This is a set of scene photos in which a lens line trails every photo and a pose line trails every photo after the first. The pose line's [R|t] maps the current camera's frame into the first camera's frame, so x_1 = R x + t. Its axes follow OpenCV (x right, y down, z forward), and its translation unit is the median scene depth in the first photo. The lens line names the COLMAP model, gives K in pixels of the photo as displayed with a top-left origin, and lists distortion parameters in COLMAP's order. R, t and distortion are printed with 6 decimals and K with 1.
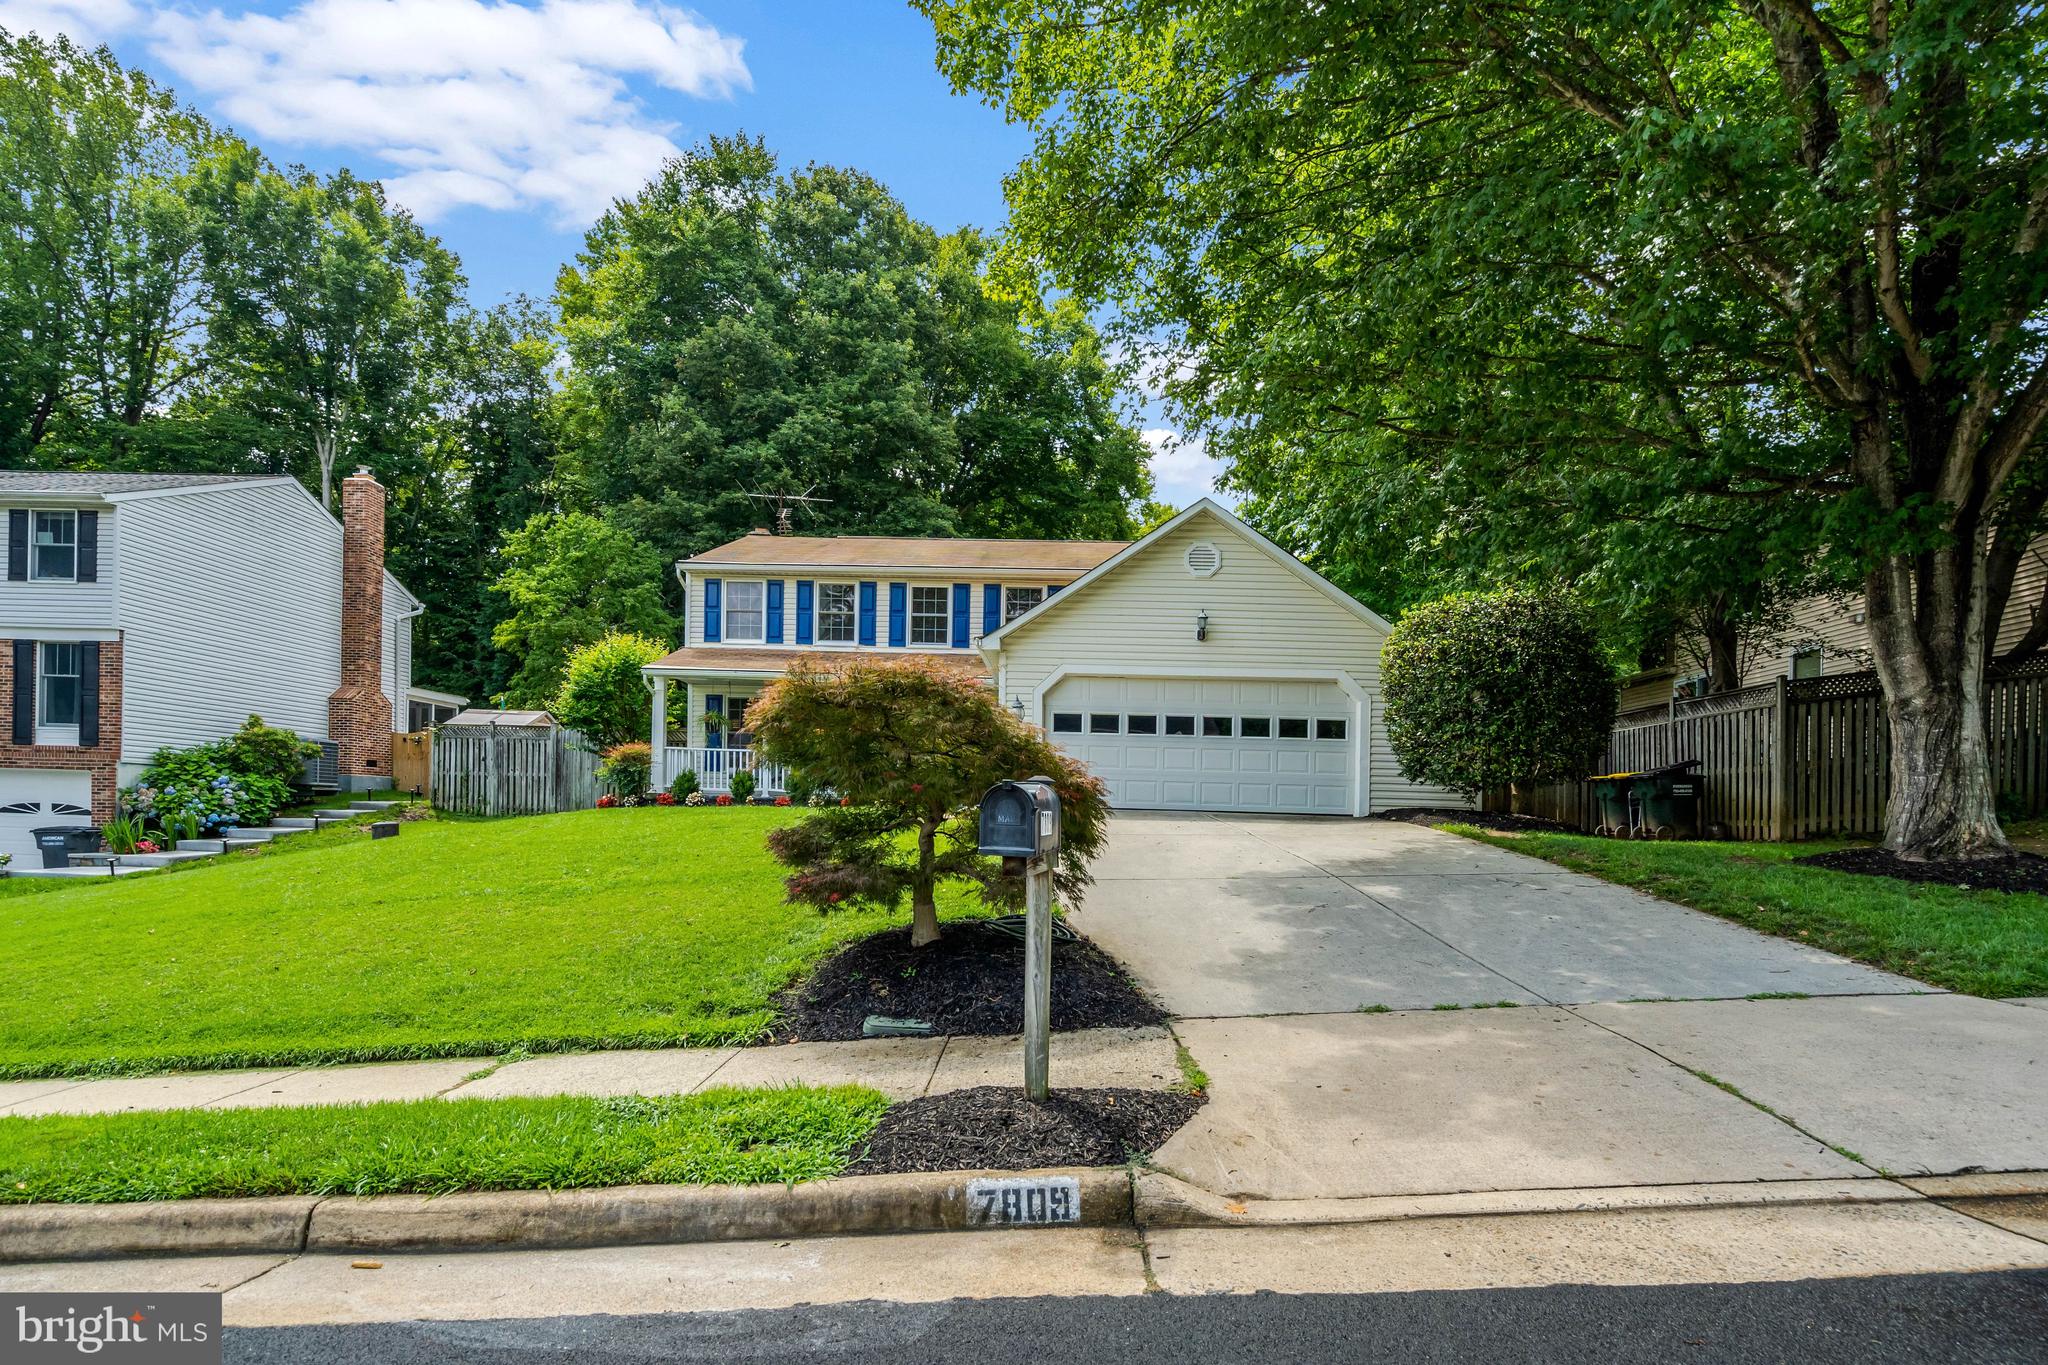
lens RADIAL K [[944.9, 0, 1010.6], [0, 944.9, 672.1], [0, 0, 1]] dist [-0.001038, -0.000040]
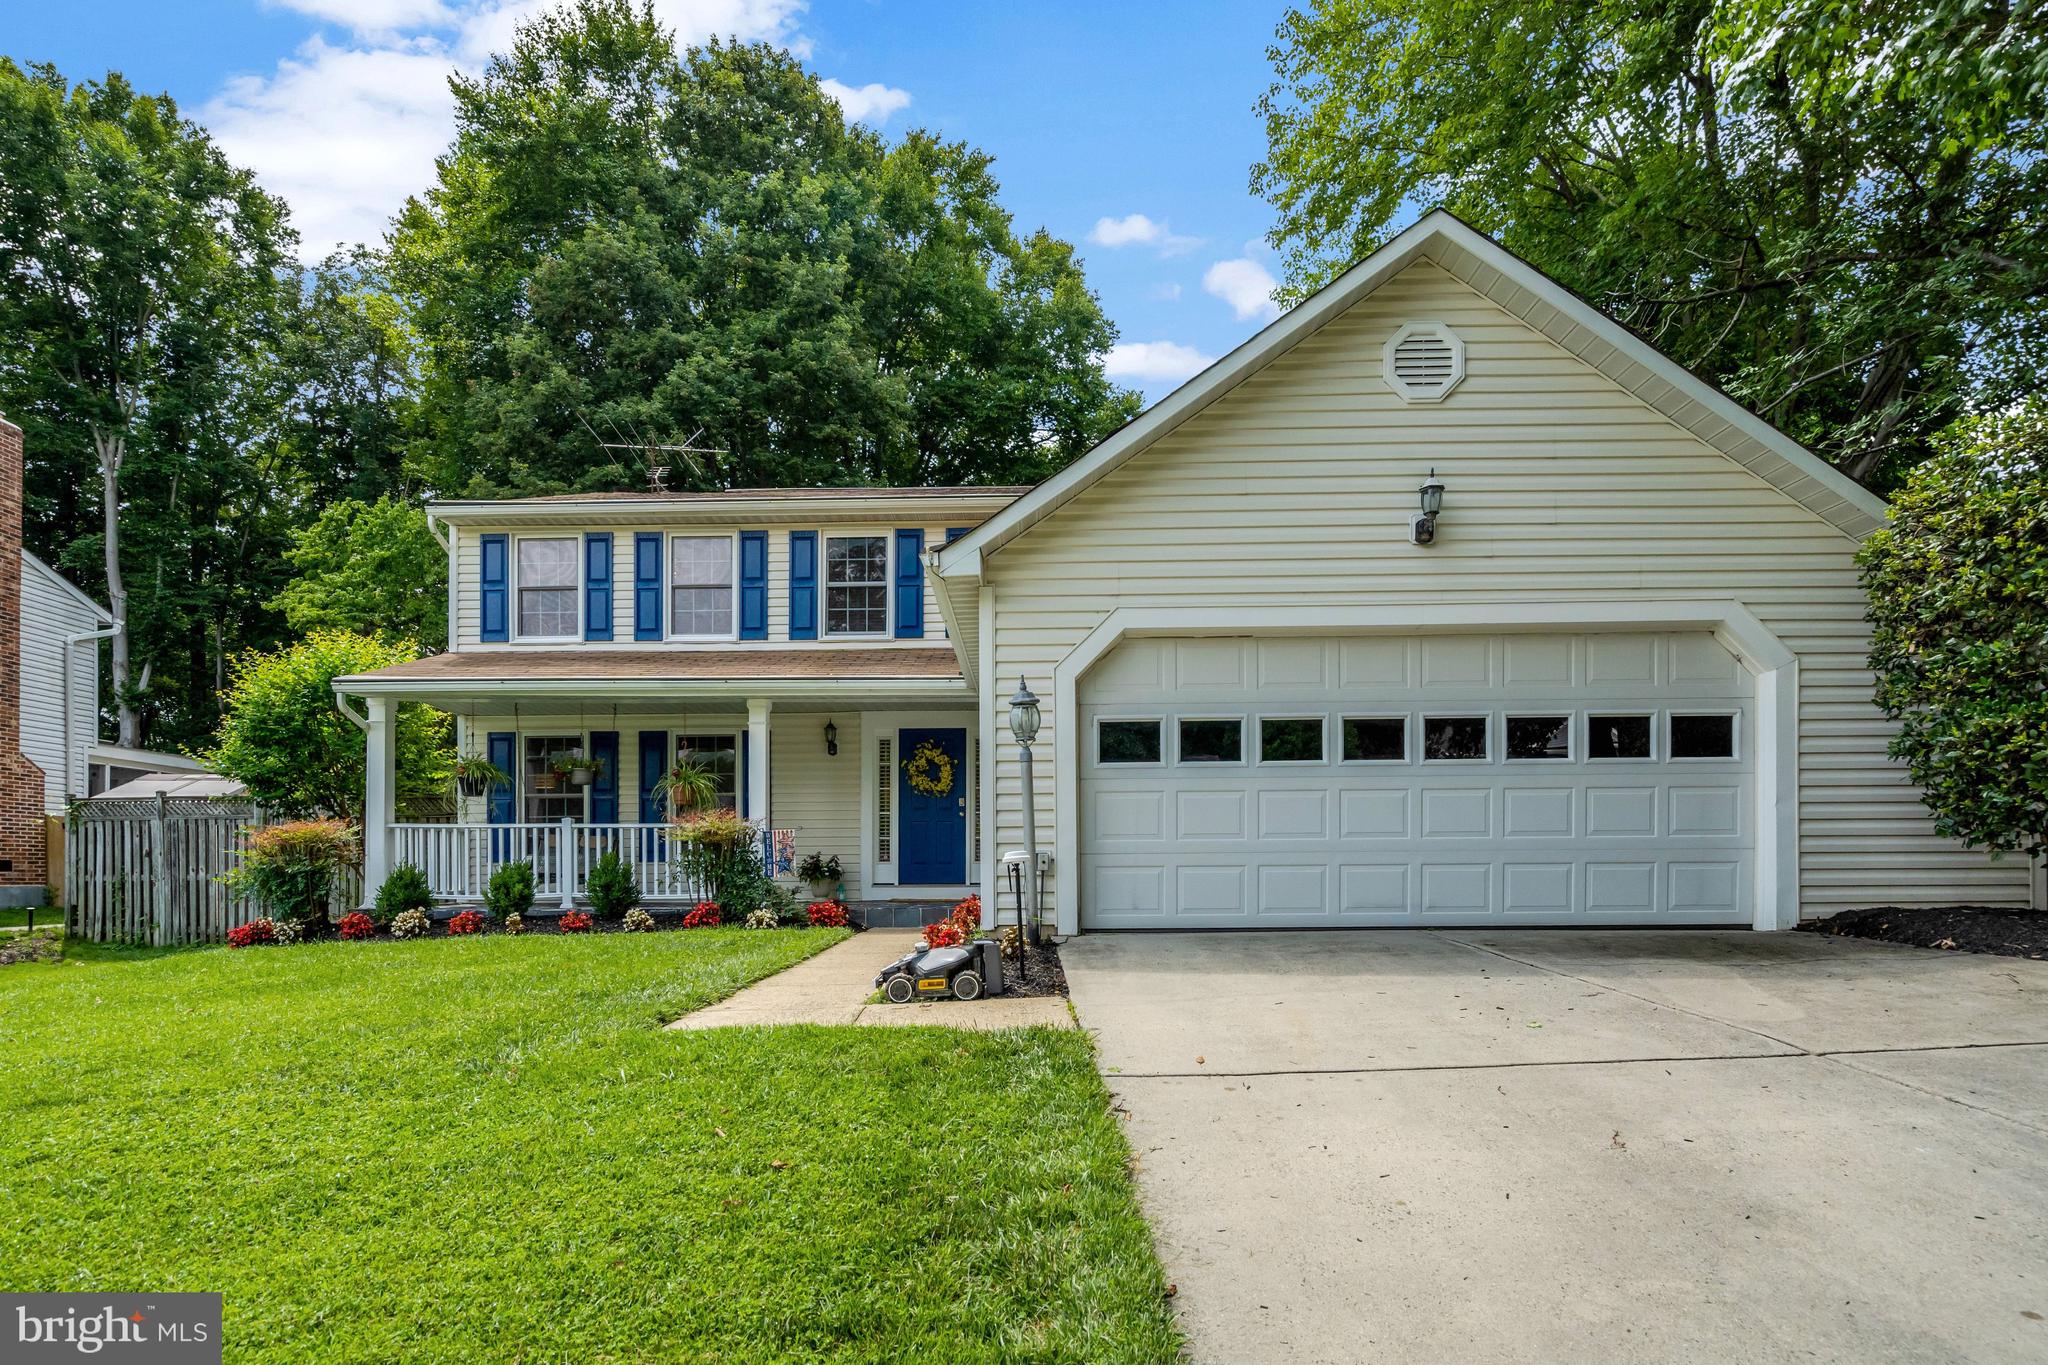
lens RADIAL K [[911.0, 0, 1030.7], [0, 911.0, 575.5], [0, 0, 1]] dist [0.001309, 0.000276]
pose [[0.997632, -0.018083, 0.066362, -0.009783], [0.029050, 0.985321, -0.168222, 0.027585], [-0.062346, 0.169751, 0.983513, 0.320081]]
